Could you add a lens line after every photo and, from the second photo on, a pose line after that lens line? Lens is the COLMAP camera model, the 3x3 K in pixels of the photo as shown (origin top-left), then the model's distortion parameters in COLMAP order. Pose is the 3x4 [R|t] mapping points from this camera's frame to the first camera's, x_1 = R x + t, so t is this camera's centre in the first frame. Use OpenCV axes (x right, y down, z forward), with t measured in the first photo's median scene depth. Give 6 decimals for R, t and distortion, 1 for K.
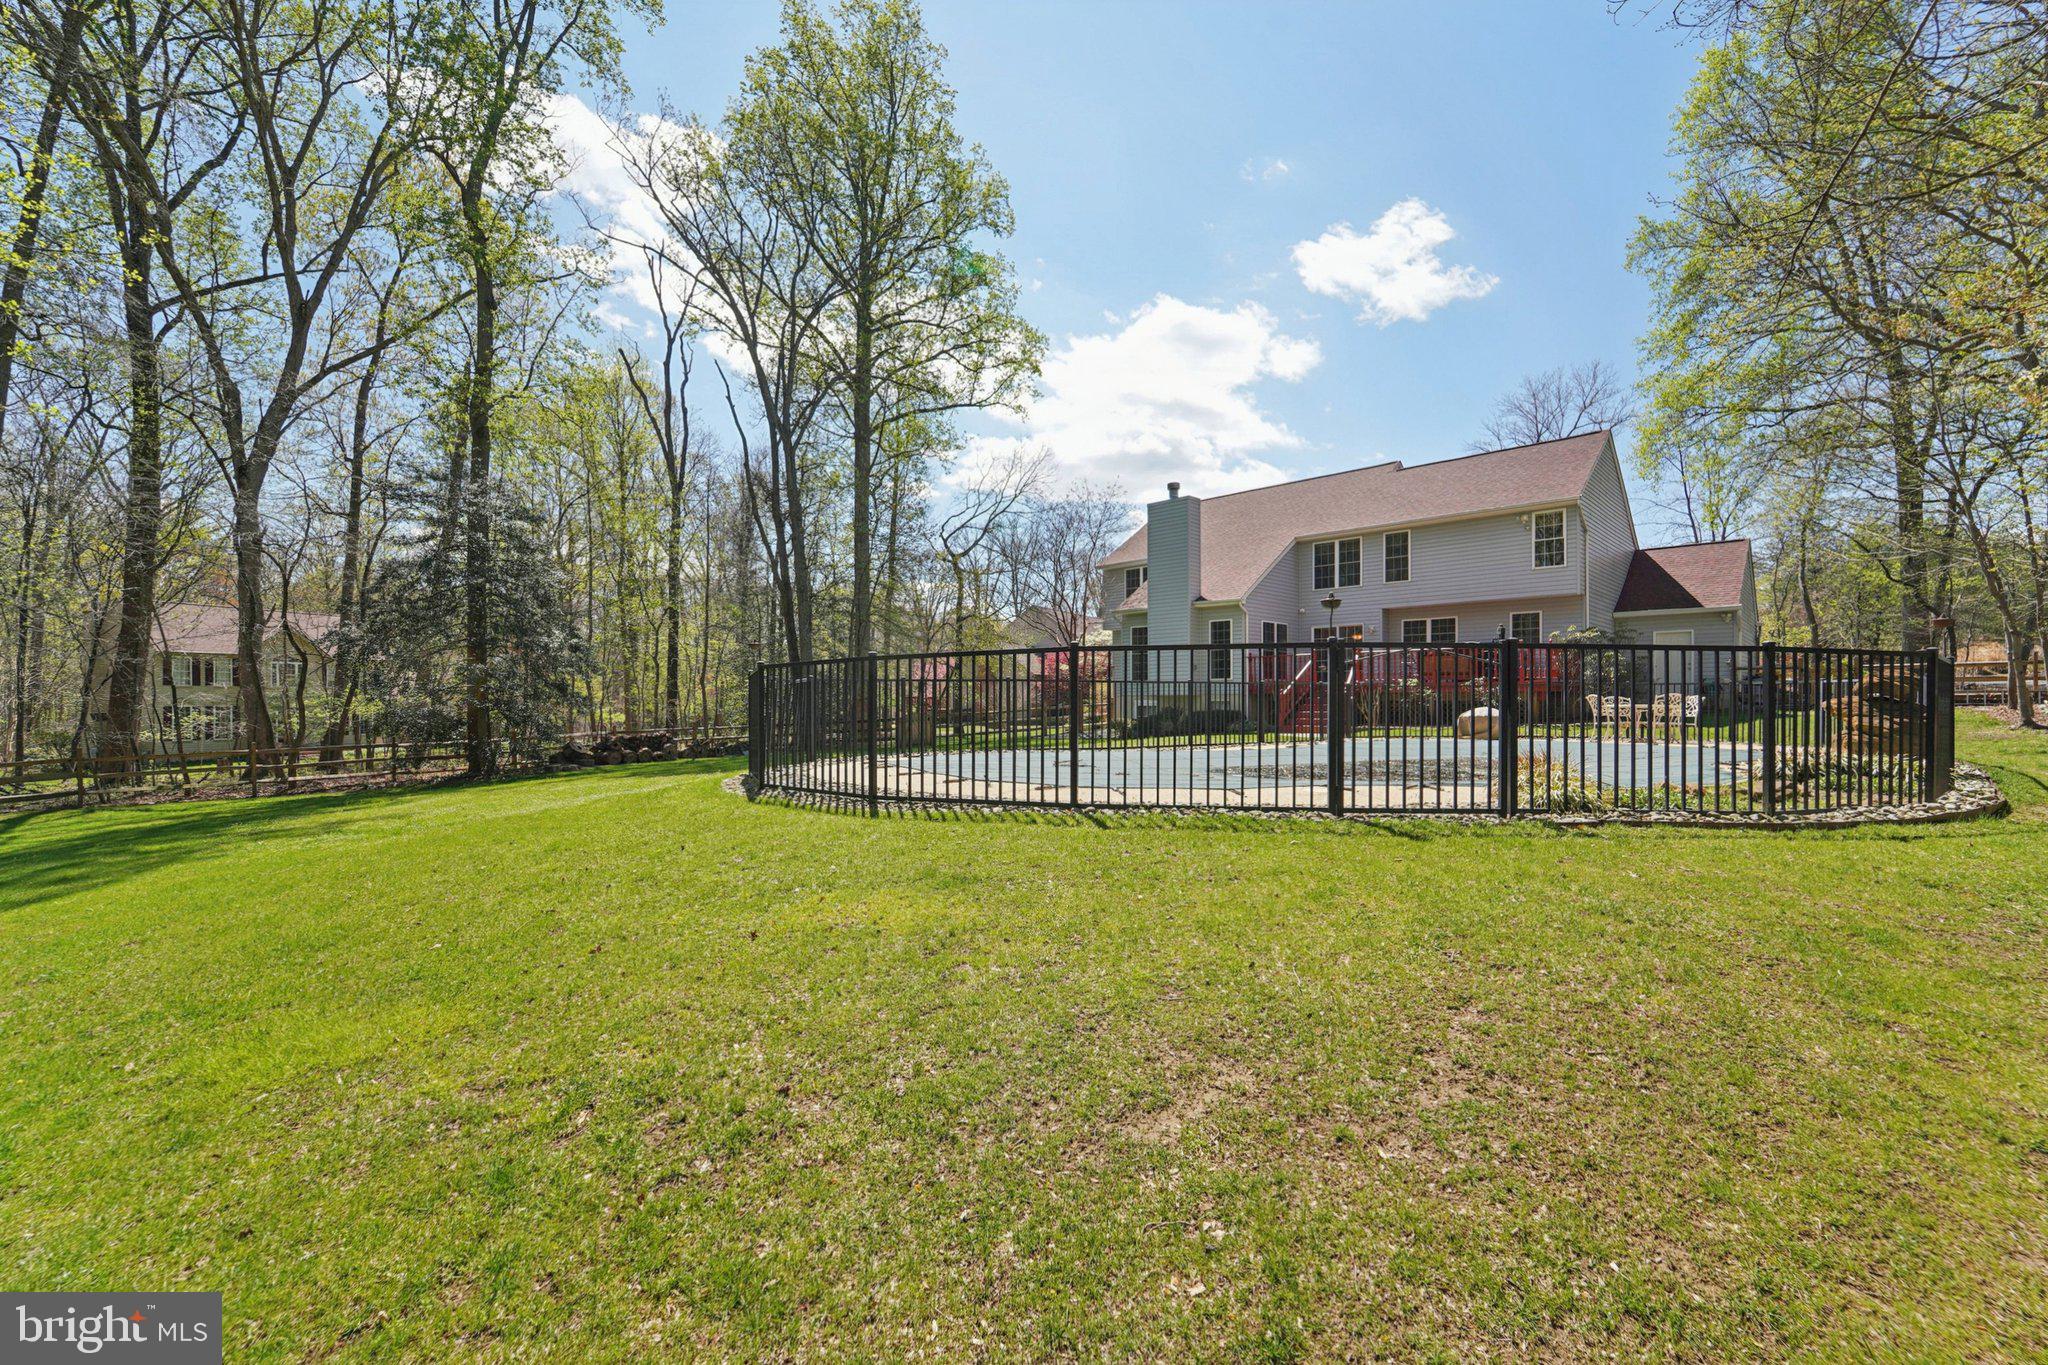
lens RADIAL K [[829.6, 0, 1034.0], [0, 829.6, 700.0], [0, 0, 1]] dist [-0.014467, -0.000039]
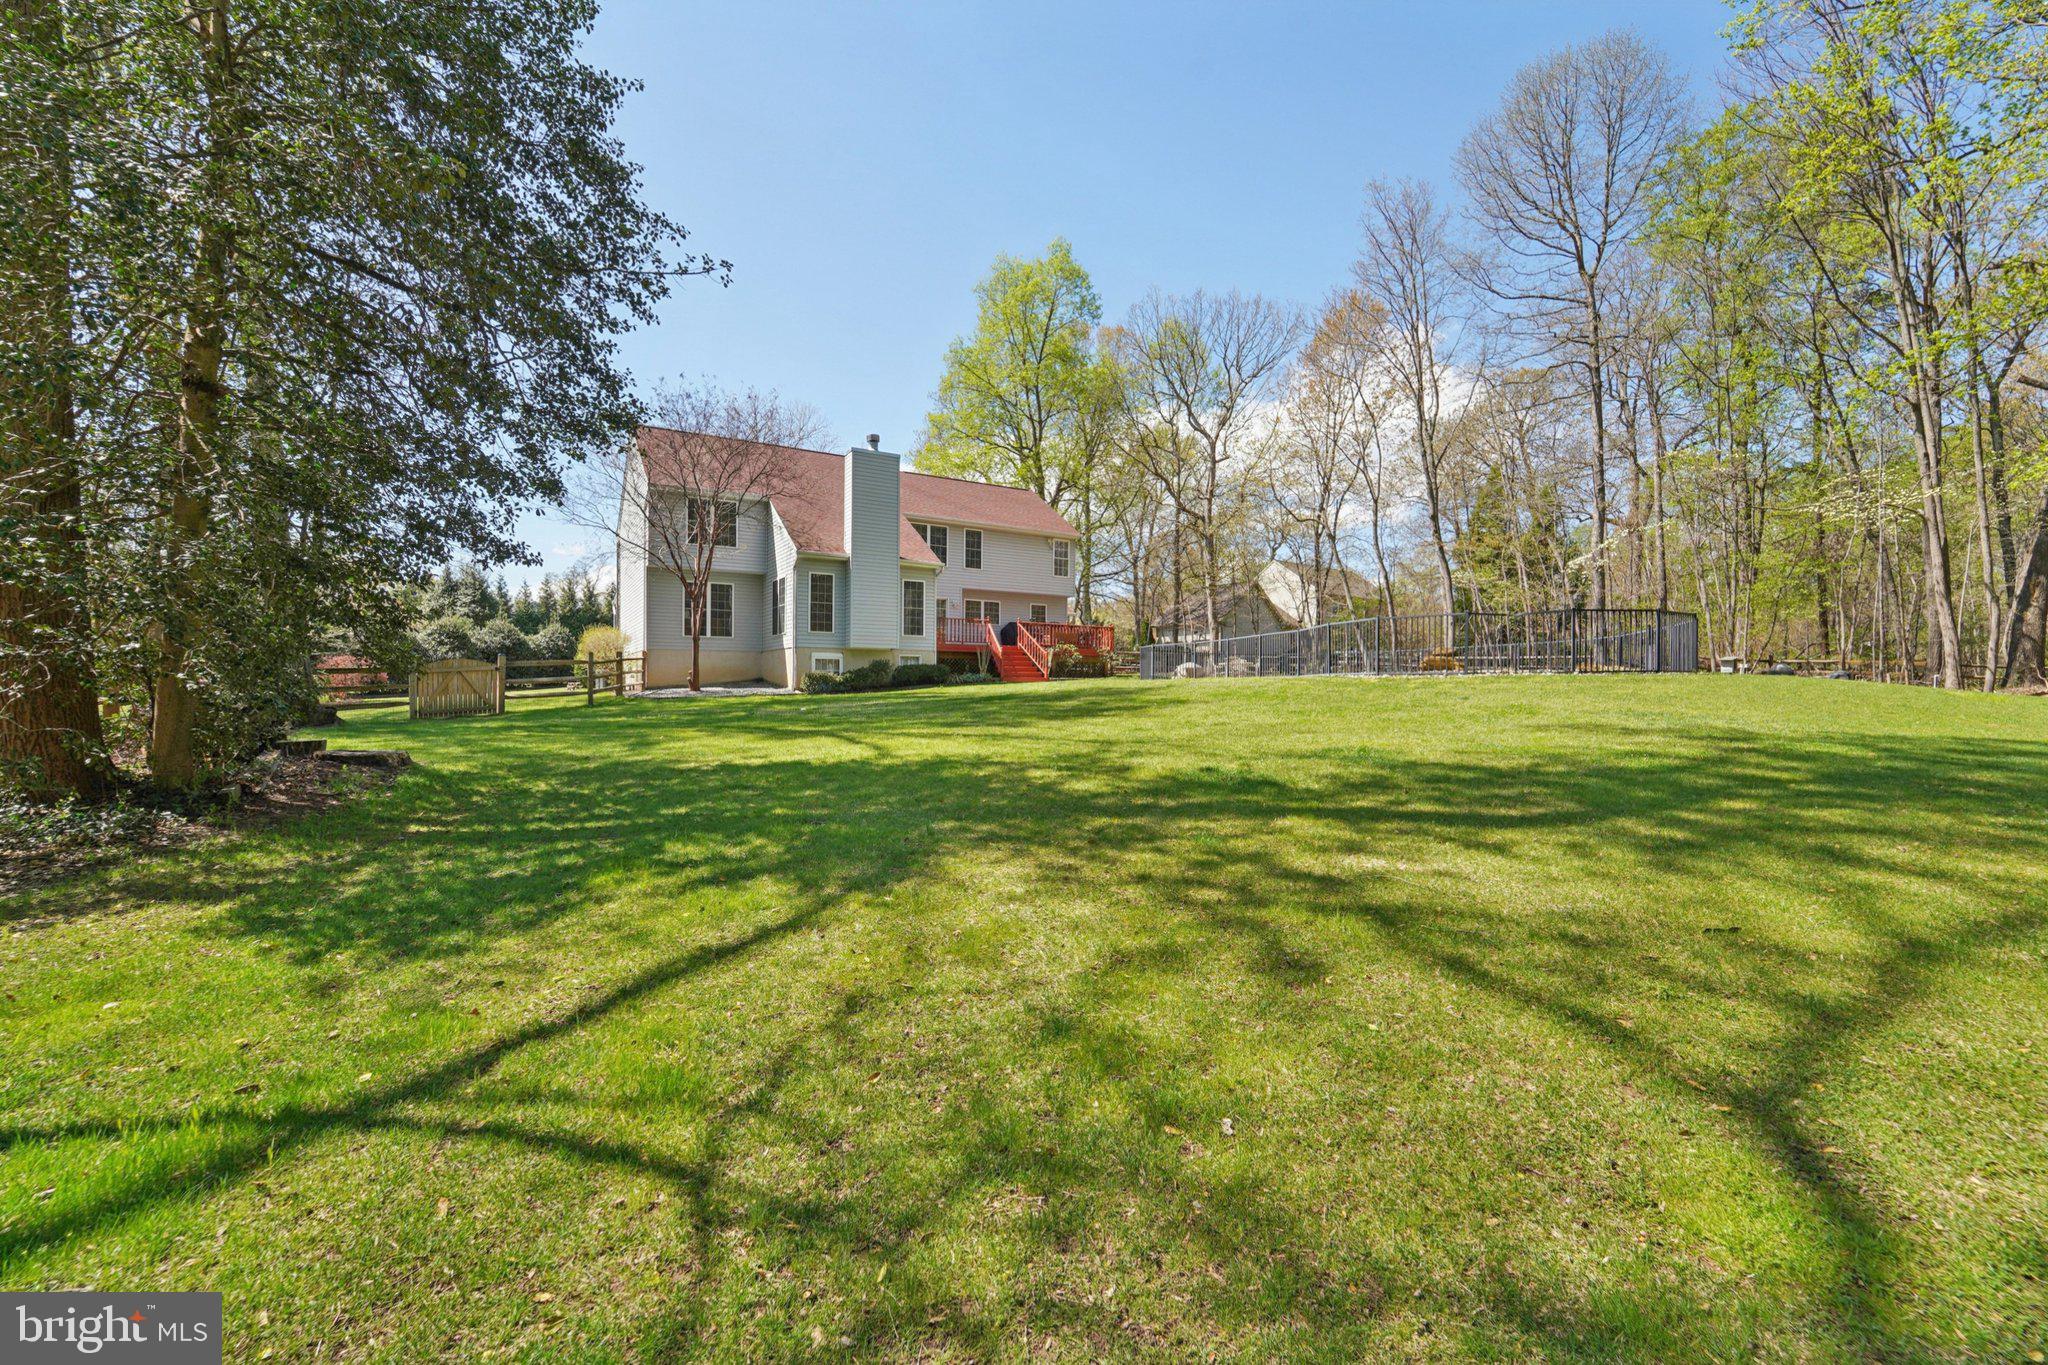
lens RADIAL K [[829.6, 0, 1022.9], [0, 829.6, 688.2], [0, 0, 1]] dist [-0.014467, -0.000039]
pose [[0.269171, 0.008828, 0.963052, -0.752456], [-0.002585, 0.999961, -0.008443, 0.049920], [-0.963089, -0.000217, 0.269183, 0.577321]]
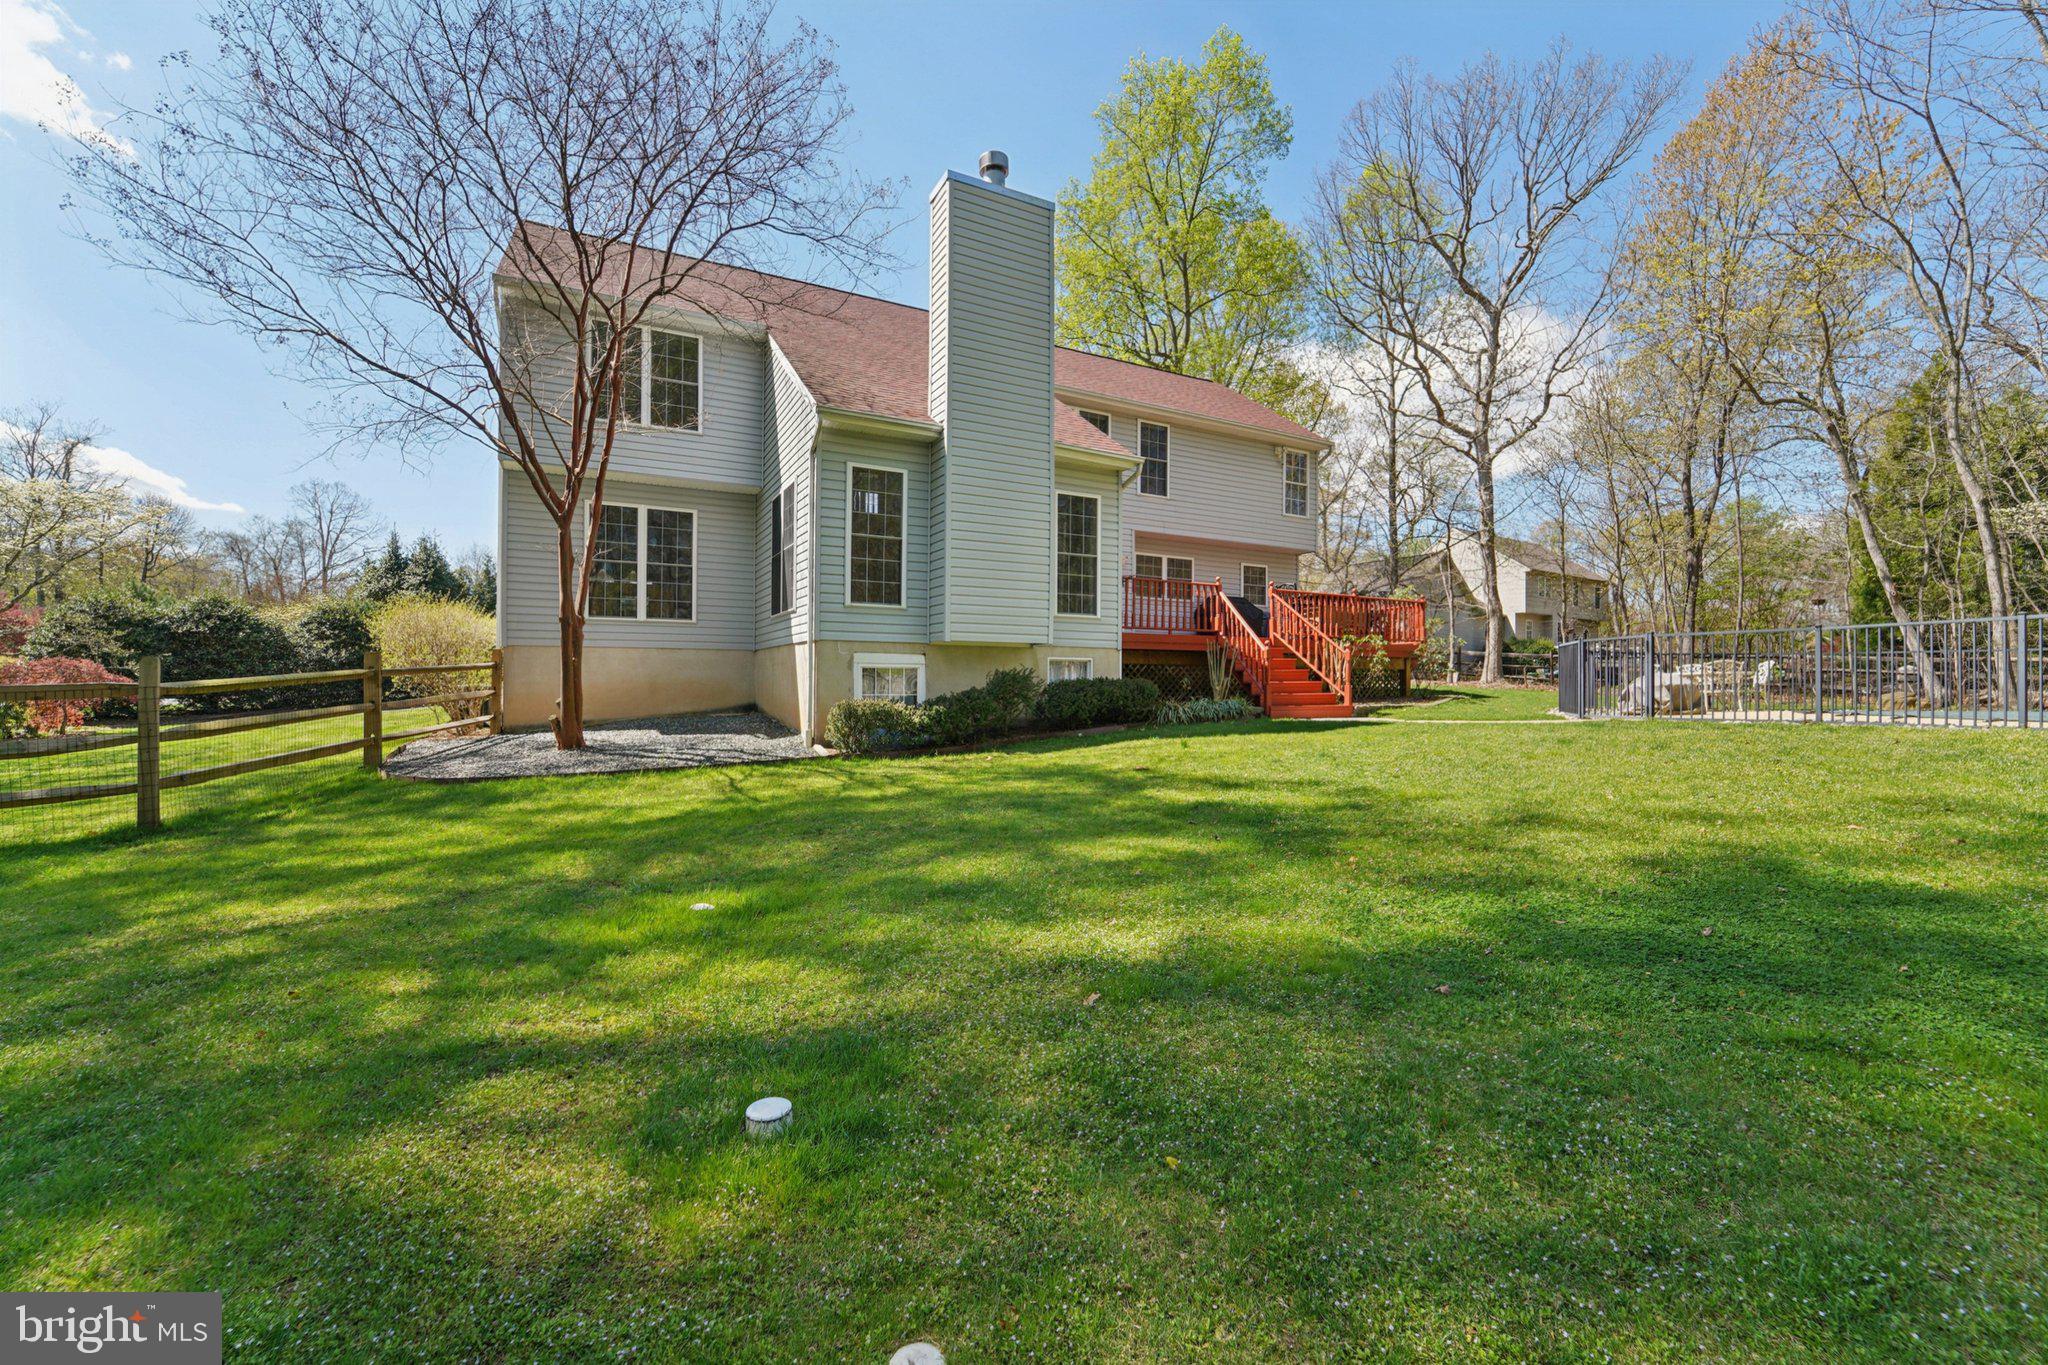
lens RADIAL K [[829.6, 0, 1027.6], [0, 829.6, 679.3], [0, 0, 1]] dist [-0.014467, -0.000039]
pose [[0.316800, 0.014371, 0.948383, -0.236686], [-0.004769, 0.999897, -0.013558, 0.018206], [-0.948480, -0.000227, 0.316836, 0.870507]]
